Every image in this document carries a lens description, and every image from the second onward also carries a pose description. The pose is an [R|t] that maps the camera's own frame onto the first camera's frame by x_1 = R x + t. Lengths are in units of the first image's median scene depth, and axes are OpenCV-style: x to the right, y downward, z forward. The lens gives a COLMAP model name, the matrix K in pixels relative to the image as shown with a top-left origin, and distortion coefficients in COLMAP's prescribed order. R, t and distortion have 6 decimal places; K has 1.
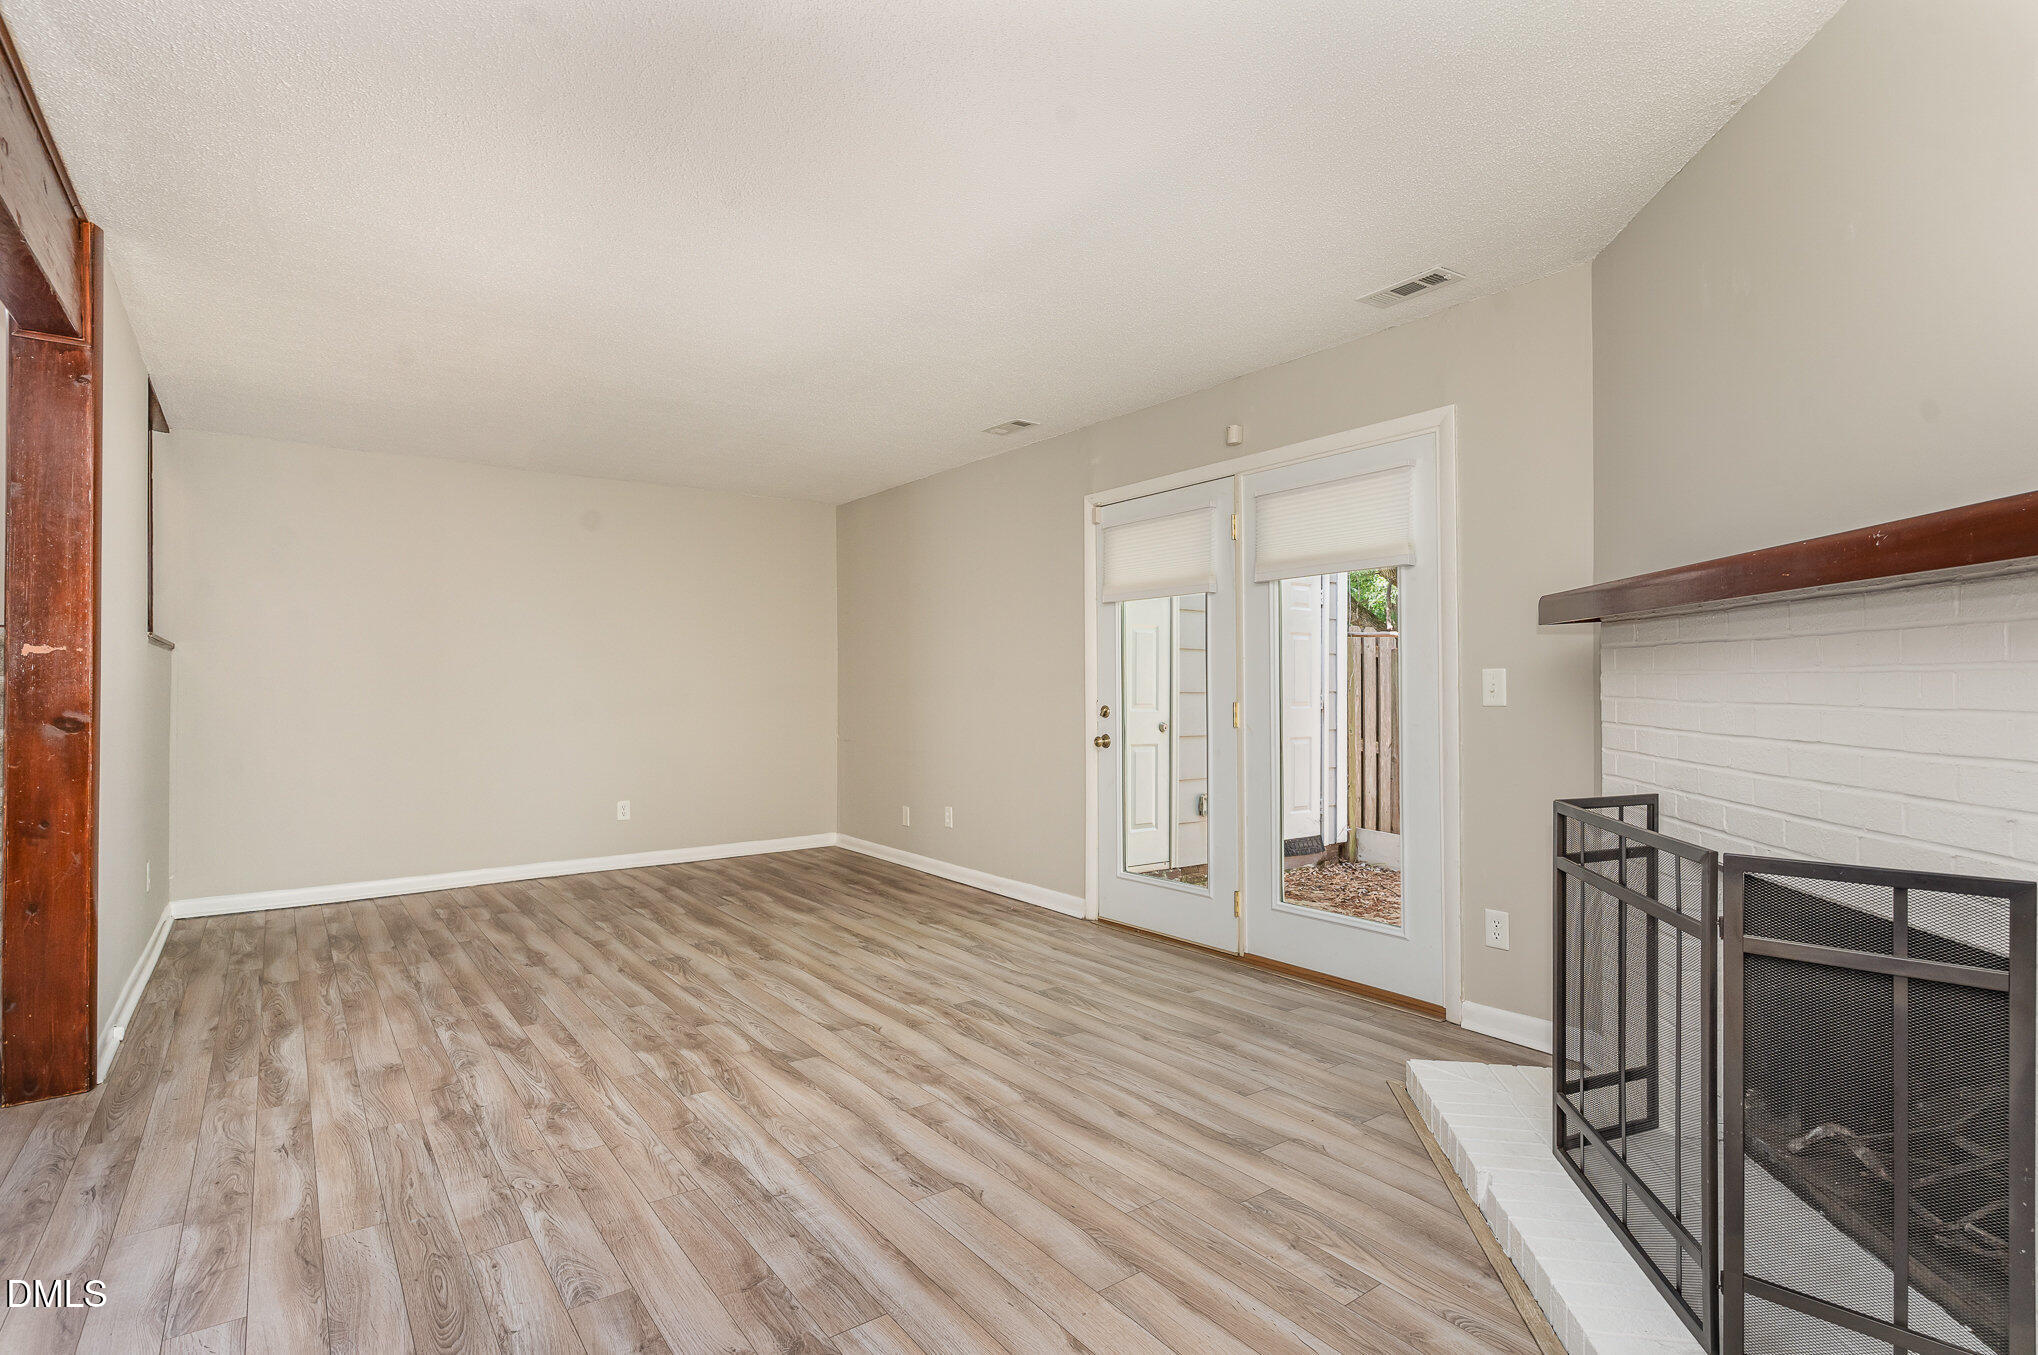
lens RADIAL K [[1014.8, 0, 1016.8], [0, 1014.8, 681.7], [0, 0, 1]] dist [0.003952, -0.000182]
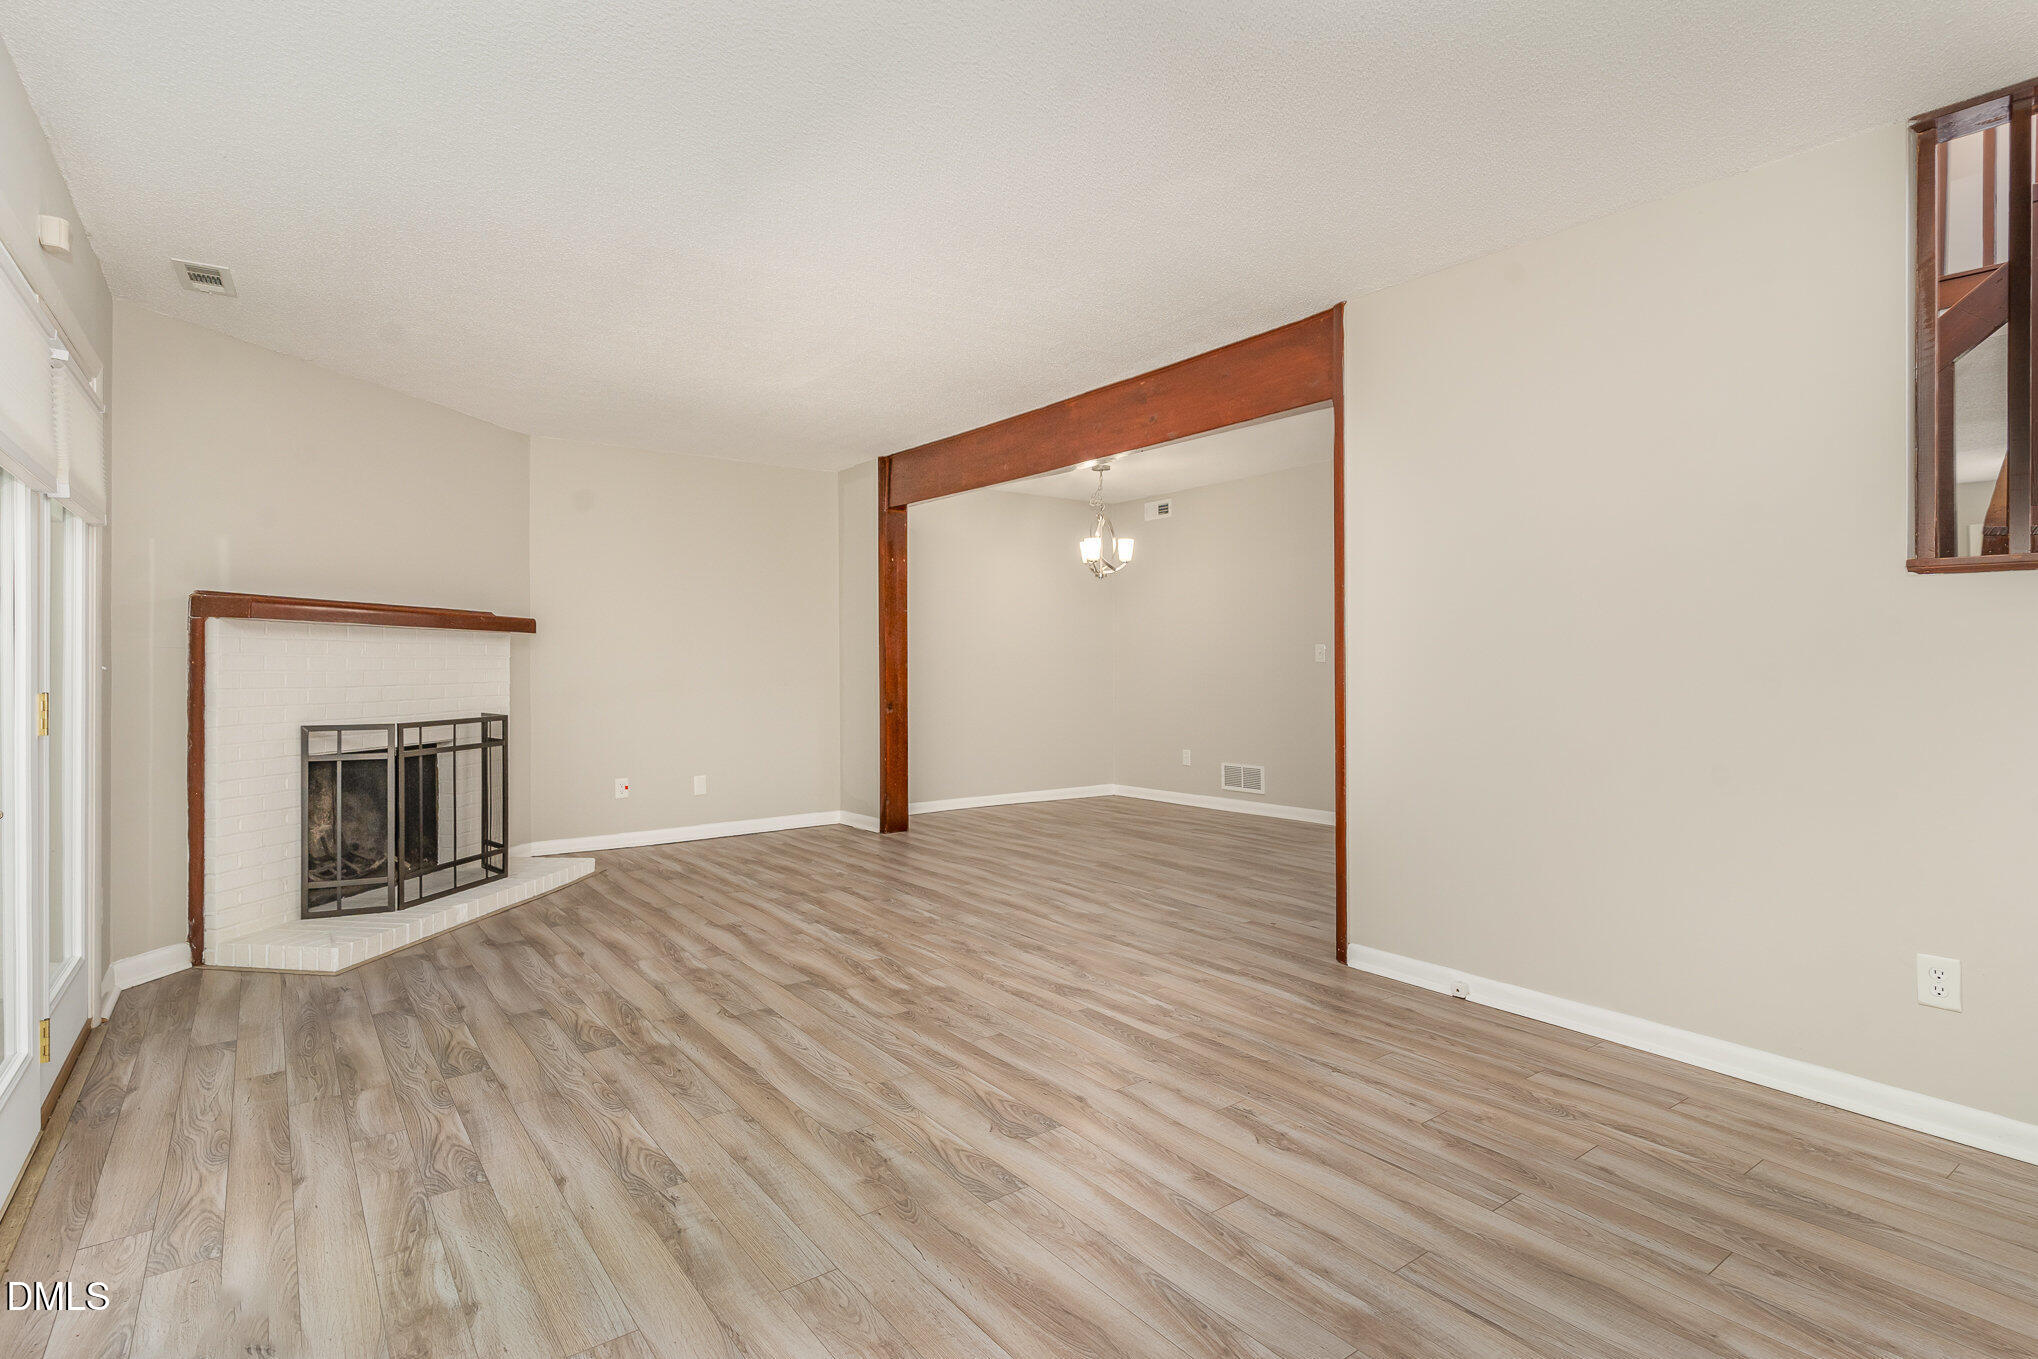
lens RADIAL K [[1014.8, 0, 1016.4], [0, 1014.8, 673.1], [0, 0, 1]] dist [0.003952, -0.000182]
pose [[-0.999976, 0.006915, 0.000379, -0.426158], [0.006918, 0.999930, 0.009568, 0.010548], [-0.000313, 0.009570, -0.999954, 1.988521]]
